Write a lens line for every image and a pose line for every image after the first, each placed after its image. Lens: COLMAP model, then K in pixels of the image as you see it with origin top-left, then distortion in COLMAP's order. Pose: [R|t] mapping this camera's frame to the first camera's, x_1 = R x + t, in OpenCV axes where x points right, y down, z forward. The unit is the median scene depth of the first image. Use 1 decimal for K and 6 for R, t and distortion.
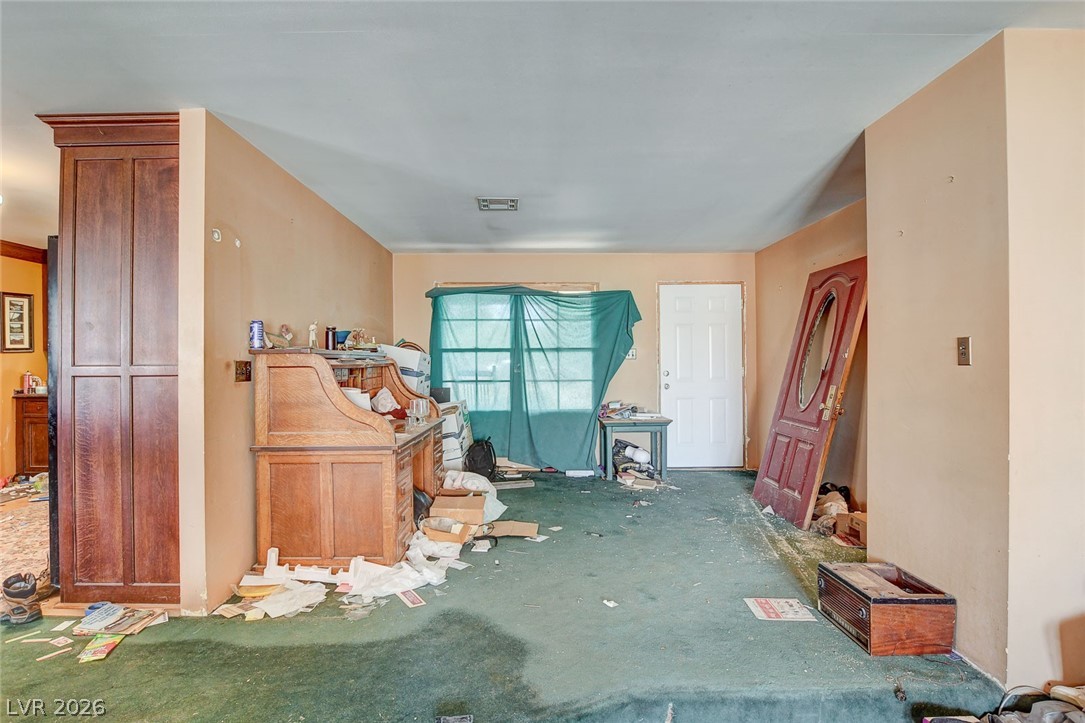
lens RADIAL K [[563.9, 0, 514.0], [0, 563.9, 355.8], [0, 0, 1]] dist [-0.012410, -0.003178]
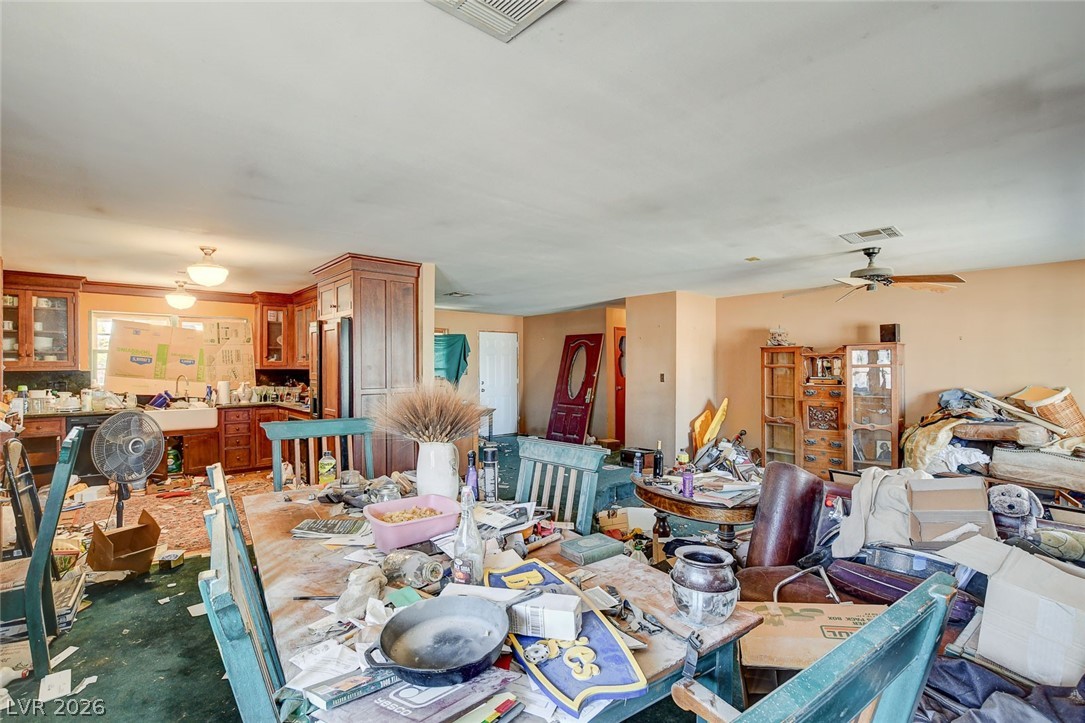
lens RADIAL K [[495.6, 0, 550.7], [0, 495.6, 366.6], [0, 0, 1]] dist [-0.026104, 0.003012]
pose [[0.738996, 0.002251, 0.673706, -0.611032], [-0.009353, 0.999932, 0.006919, -0.031873], [-0.673645, -0.011415, 0.738967, -0.273659]]
